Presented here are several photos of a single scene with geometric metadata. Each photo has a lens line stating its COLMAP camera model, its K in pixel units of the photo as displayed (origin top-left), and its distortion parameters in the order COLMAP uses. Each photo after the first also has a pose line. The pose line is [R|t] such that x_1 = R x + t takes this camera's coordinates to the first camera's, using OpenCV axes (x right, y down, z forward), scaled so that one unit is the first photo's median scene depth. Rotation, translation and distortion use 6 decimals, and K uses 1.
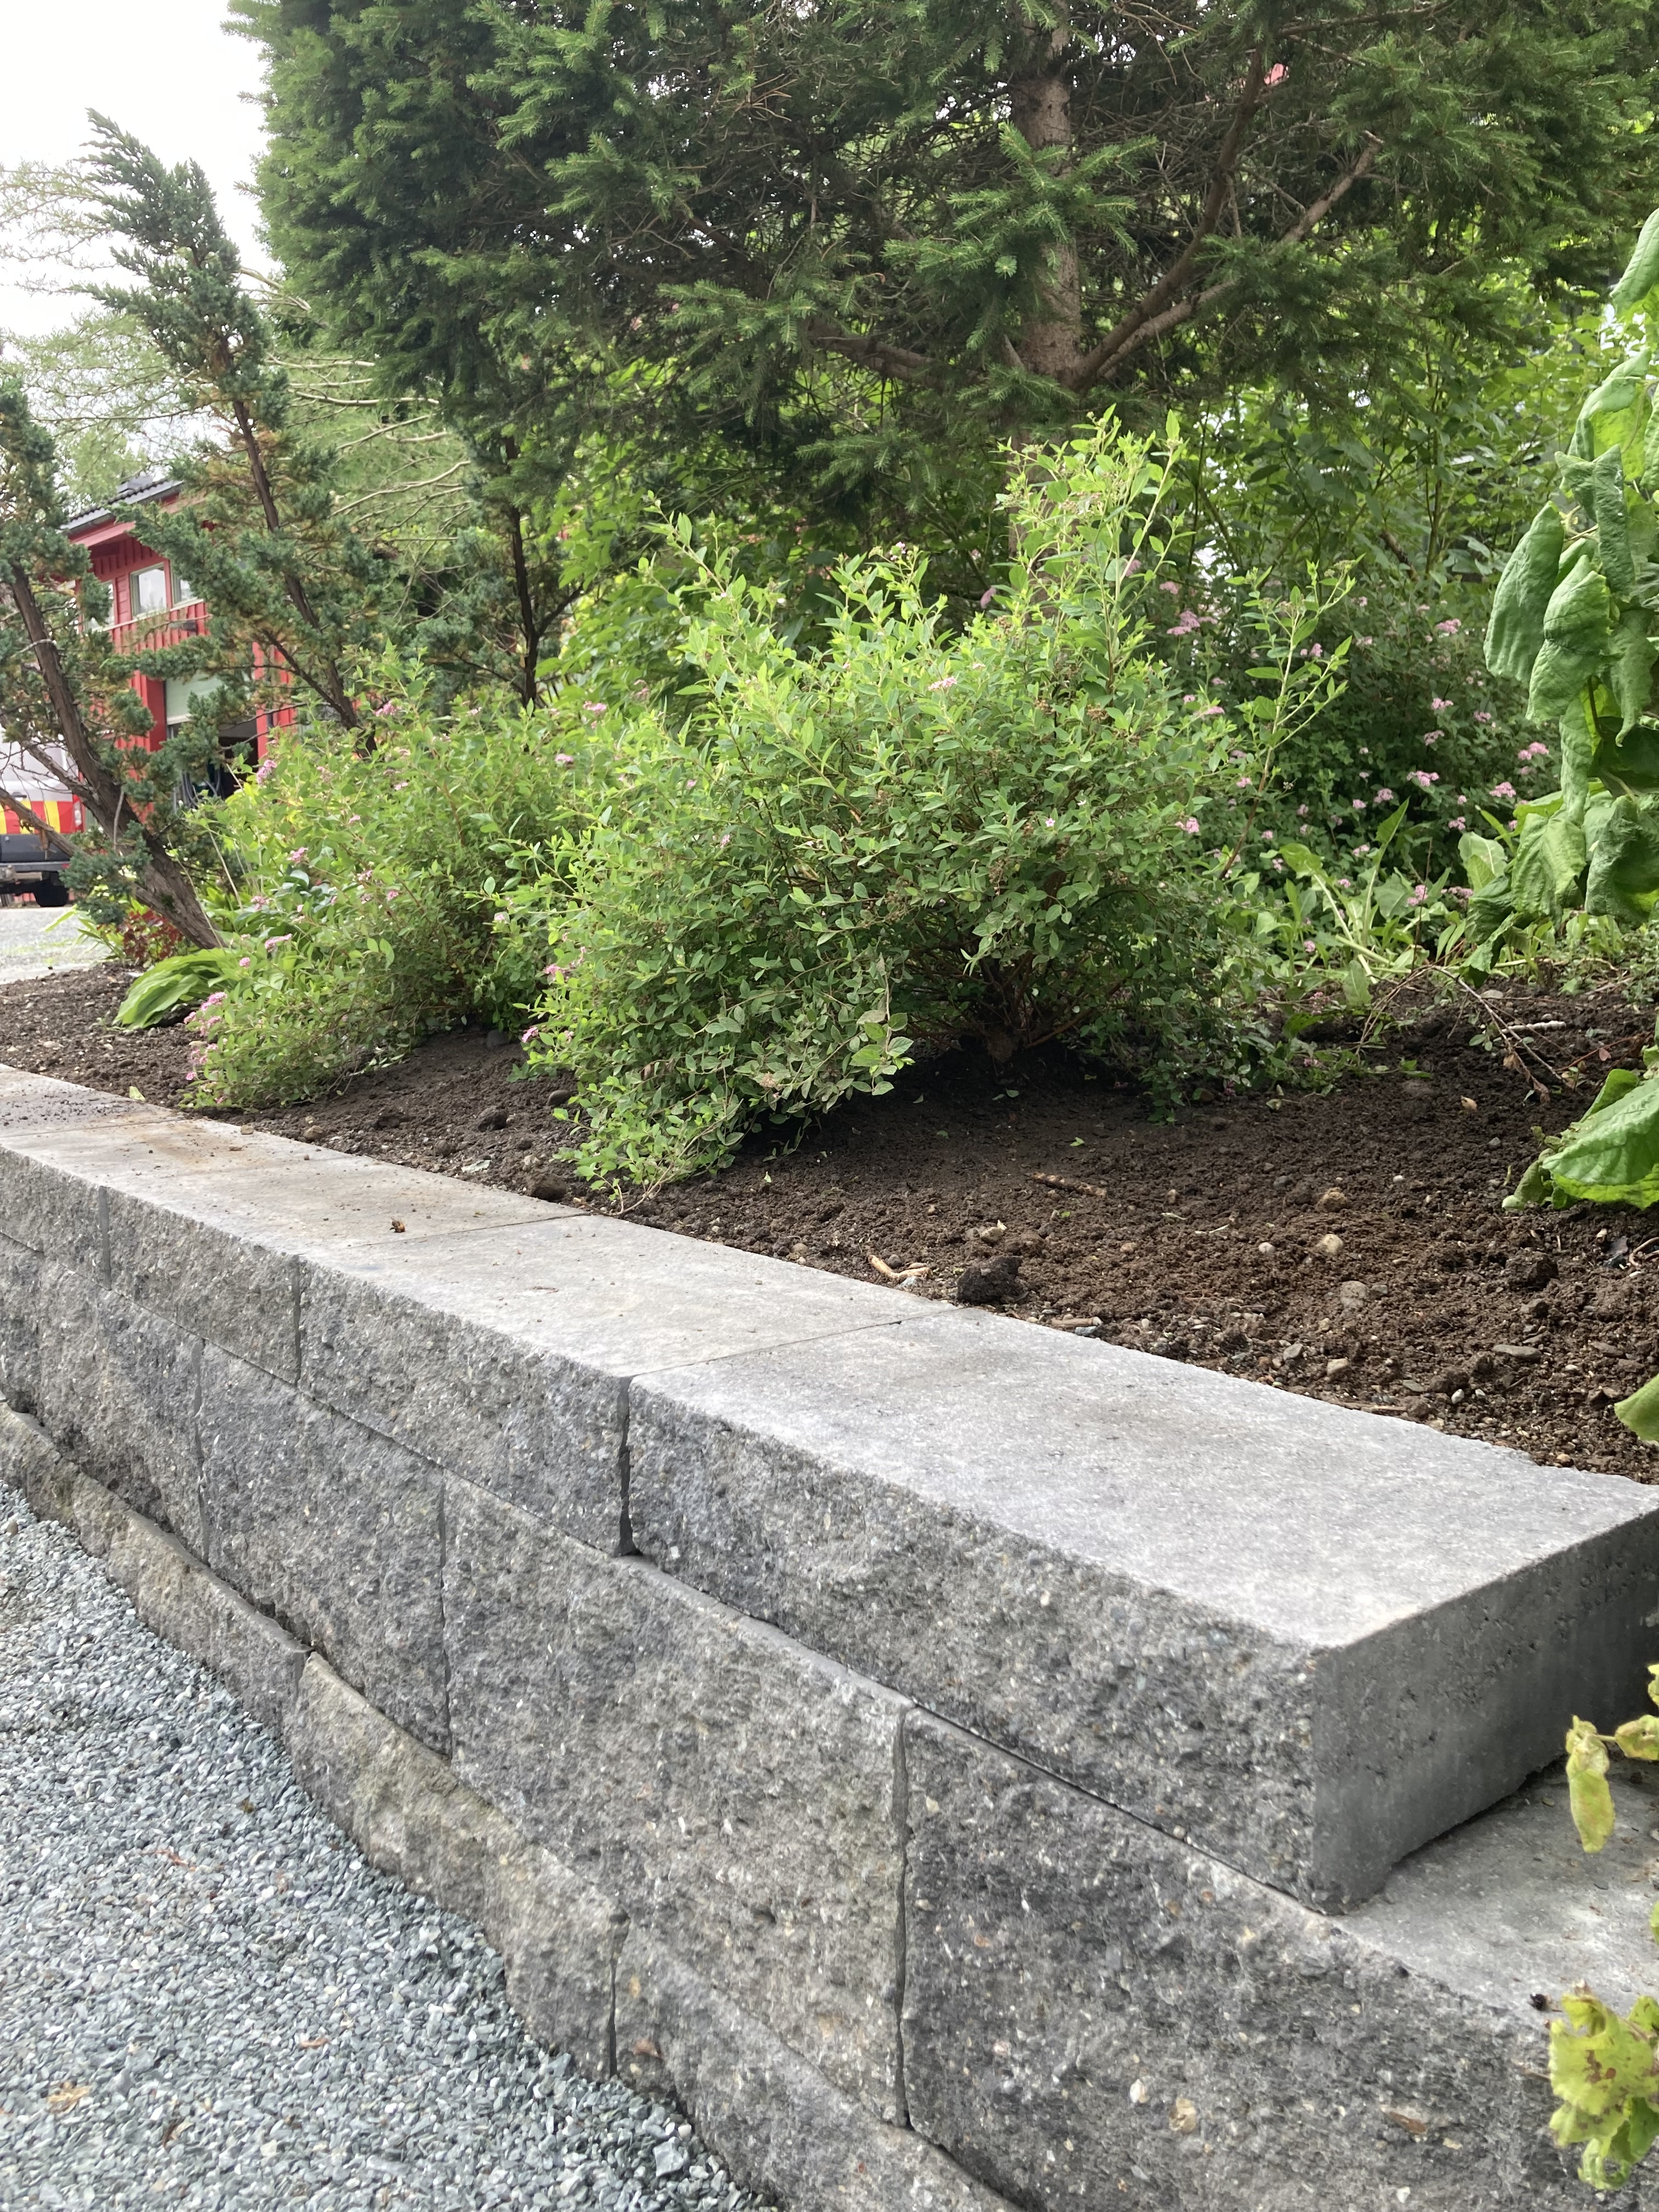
lens RADIAL K [[1876.3, 0, 818.9], [0, 1876.3, 1099.3], [0, 0, 1]] dist [0.020761, 0.001760]
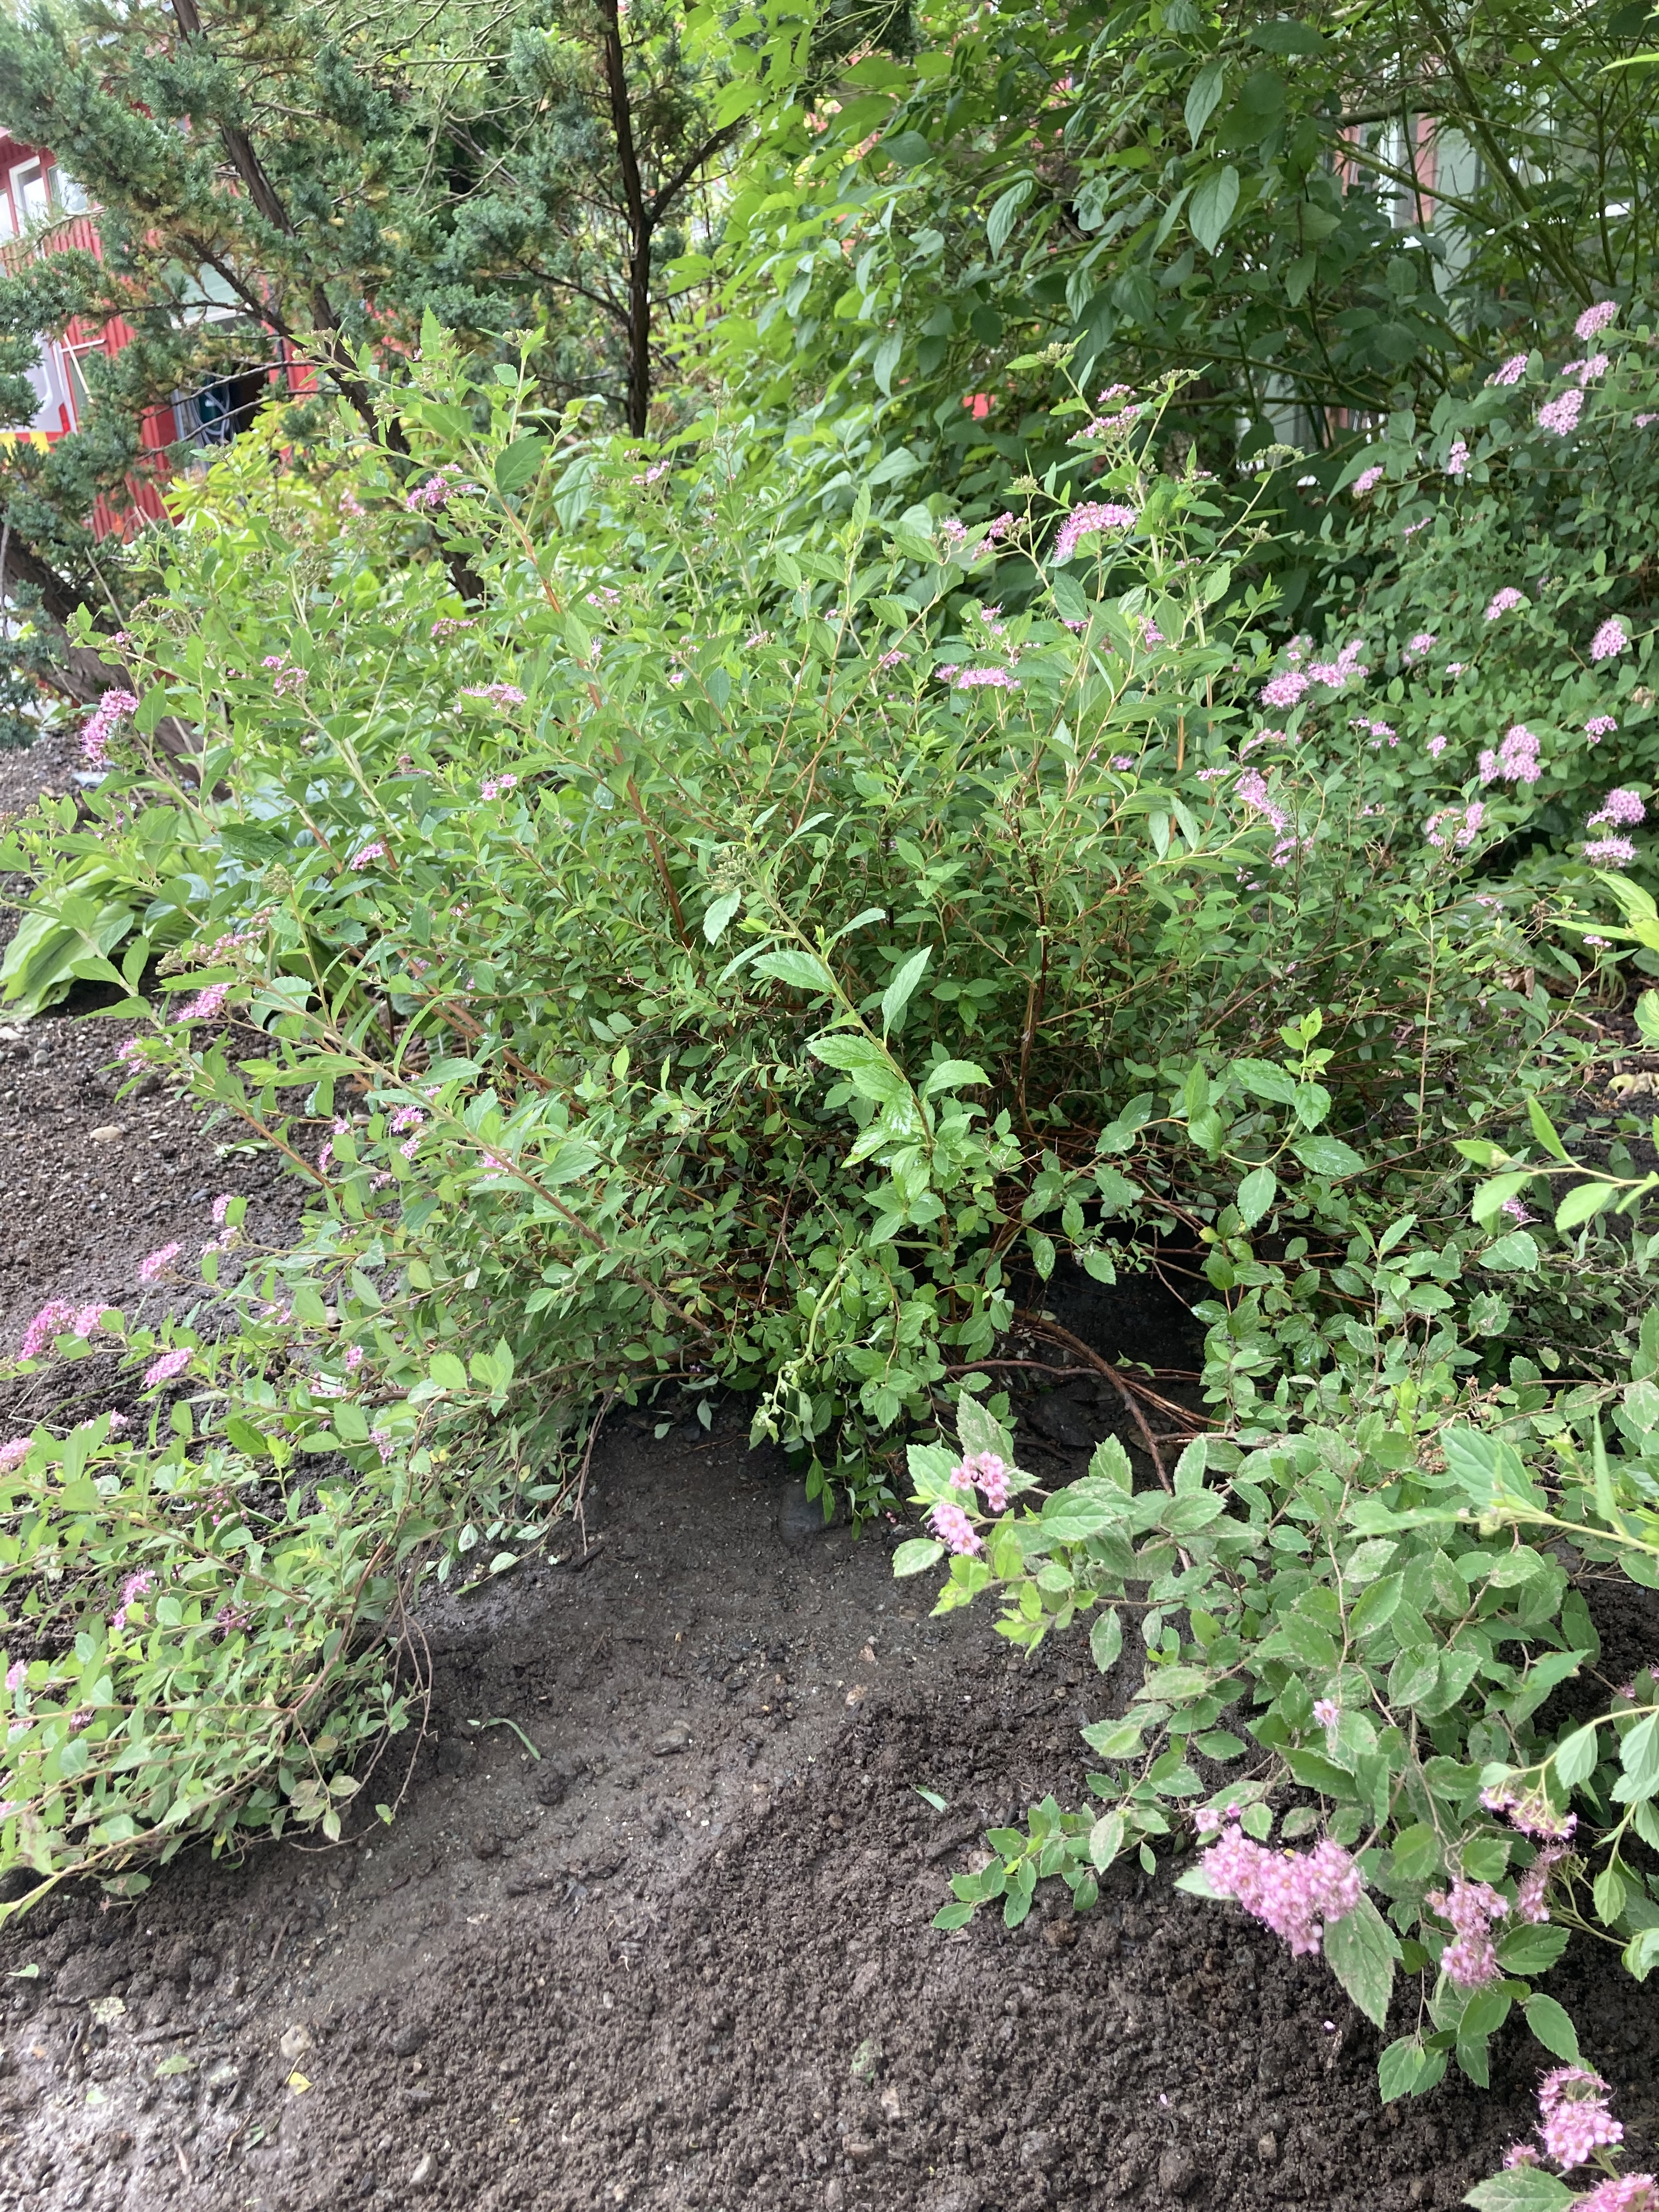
lens RADIAL K [[1876.3, 0, 847.9], [0, 1876.3, 1107.5], [0, 0, 1]] dist [0.020761, 0.001760]
pose [[0.999275, -0.031515, -0.021359, -0.084462], [0.035241, 0.977970, 0.205748, -0.092151], [0.014404, -0.206352, 0.978372, 0.353601]]
